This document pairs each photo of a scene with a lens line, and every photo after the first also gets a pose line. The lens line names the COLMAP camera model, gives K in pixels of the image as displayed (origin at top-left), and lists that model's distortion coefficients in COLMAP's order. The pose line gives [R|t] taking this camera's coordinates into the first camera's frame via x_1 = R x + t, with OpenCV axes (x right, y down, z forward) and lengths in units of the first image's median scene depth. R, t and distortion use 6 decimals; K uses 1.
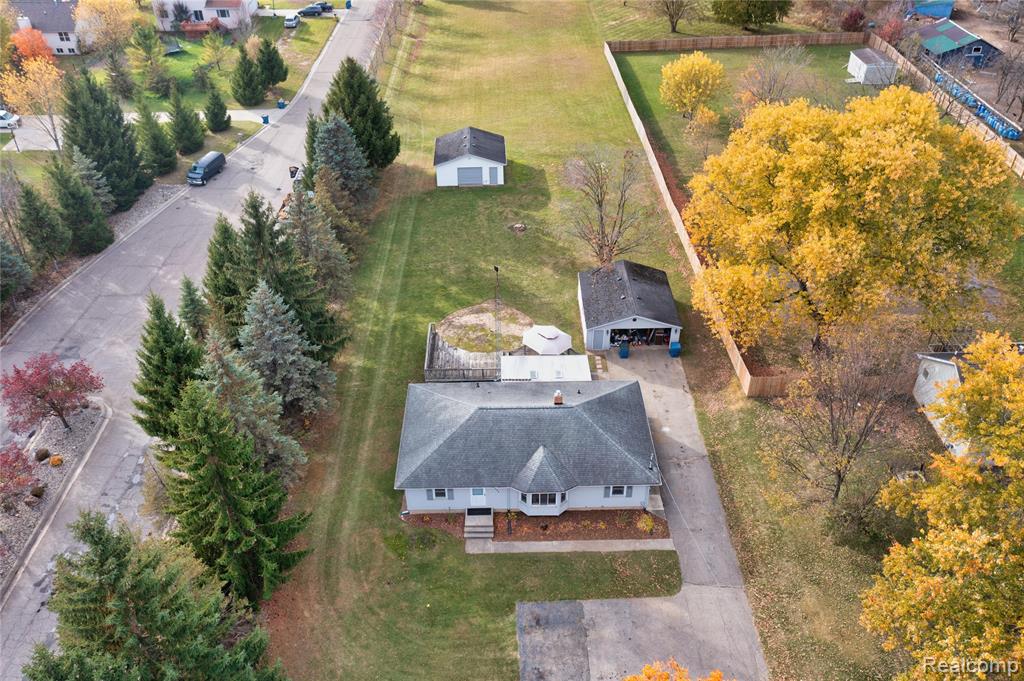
lens RADIAL K [[810.4, 0, 513.7], [0, 810.4, 344.1], [0, 0, 1]] dist [-0.001757, -0.001729]
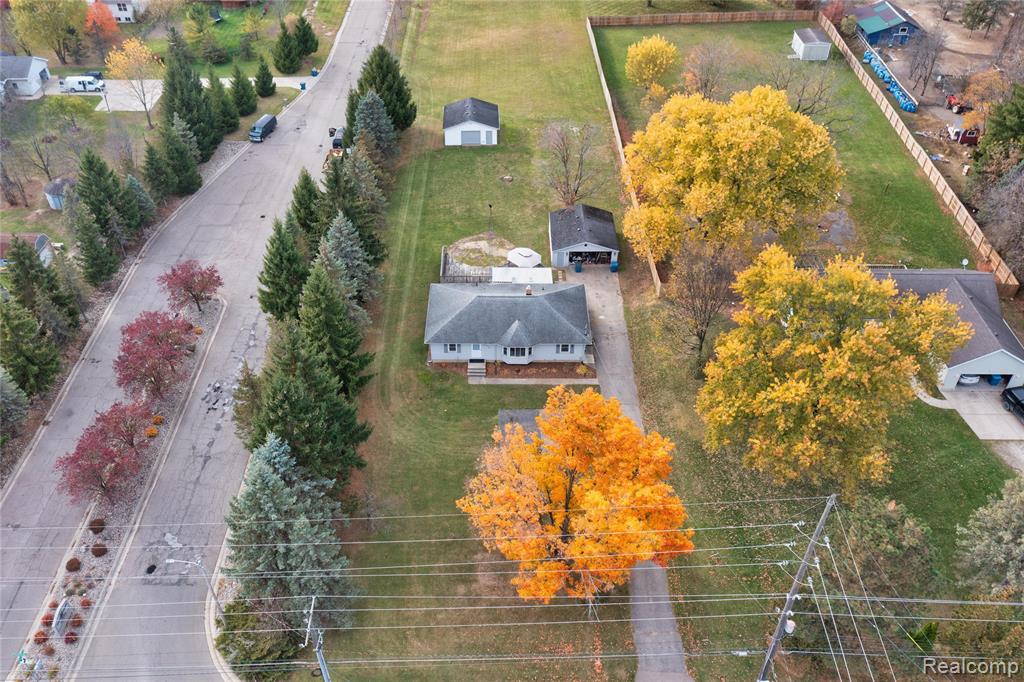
lens RADIAL K [[822.4, 0, 484.7], [0, 822.4, 361.9], [0, 0, 1]] dist [-0.006737, -0.001724]
pose [[0.999528, 0.018691, -0.024378, 0.009333], [-0.016743, 0.996830, 0.077773, 0.064980], [0.025754, -0.077328, 0.996673, -0.465506]]
